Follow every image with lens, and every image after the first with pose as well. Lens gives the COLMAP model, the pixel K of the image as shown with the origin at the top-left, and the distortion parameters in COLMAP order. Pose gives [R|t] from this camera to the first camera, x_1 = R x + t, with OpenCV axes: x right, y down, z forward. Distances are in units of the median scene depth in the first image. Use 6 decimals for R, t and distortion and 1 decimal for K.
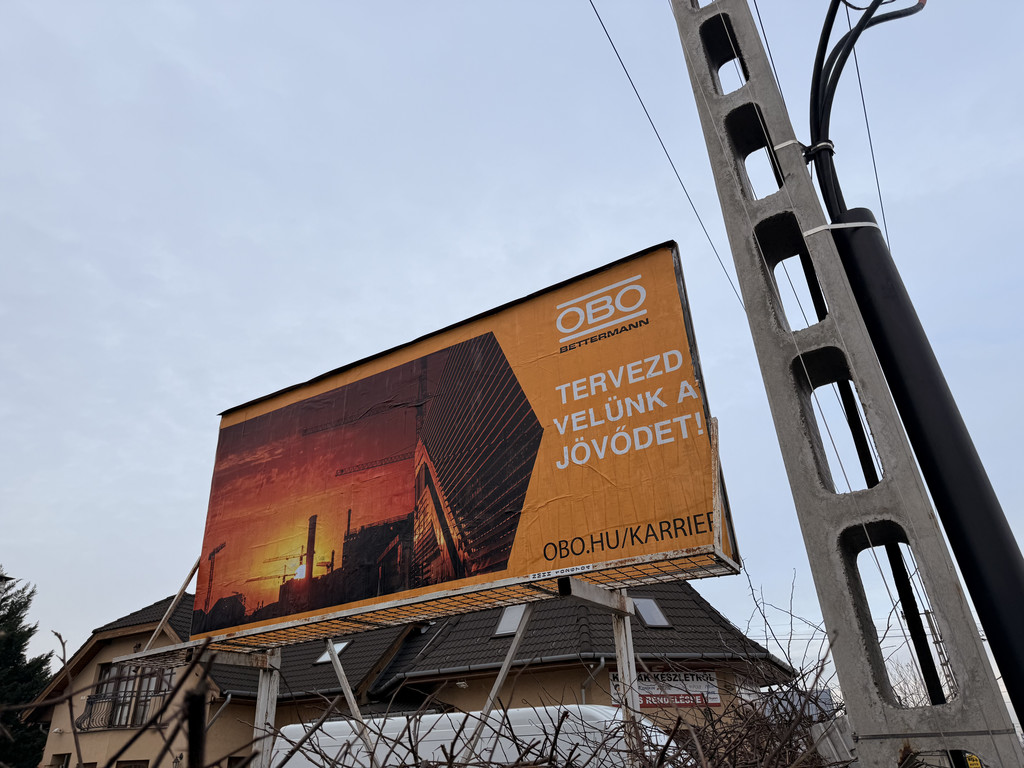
lens RADIAL K [[713.1, 0, 508.0], [0, 713.1, 378.3], [0, 0, 1]] dist [0.074612, -0.073477]
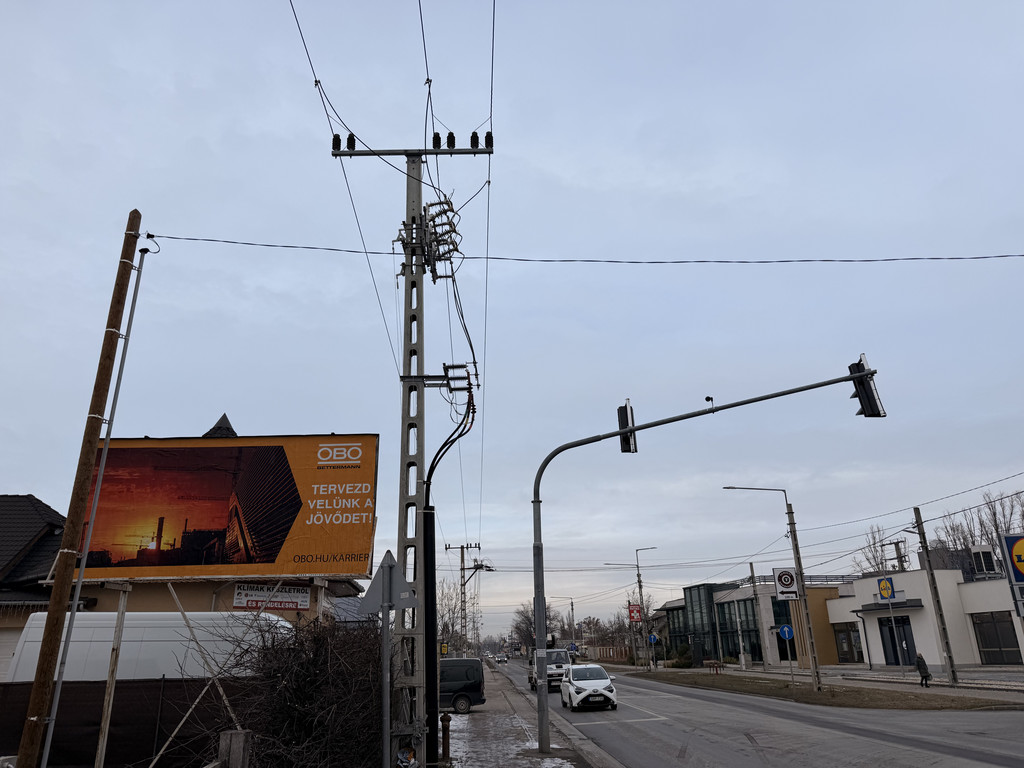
lens RADIAL K [[713.1, 0, 526.2], [0, 713.1, 391.0], [0, 0, 1]] dist [0.074612, -0.073477]
pose [[0.831863, 0.214003, 0.512061, -0.622286], [-0.283499, 0.957057, 0.060578, -0.626482], [-0.477107, -0.195561, 0.856811, -1.263616]]
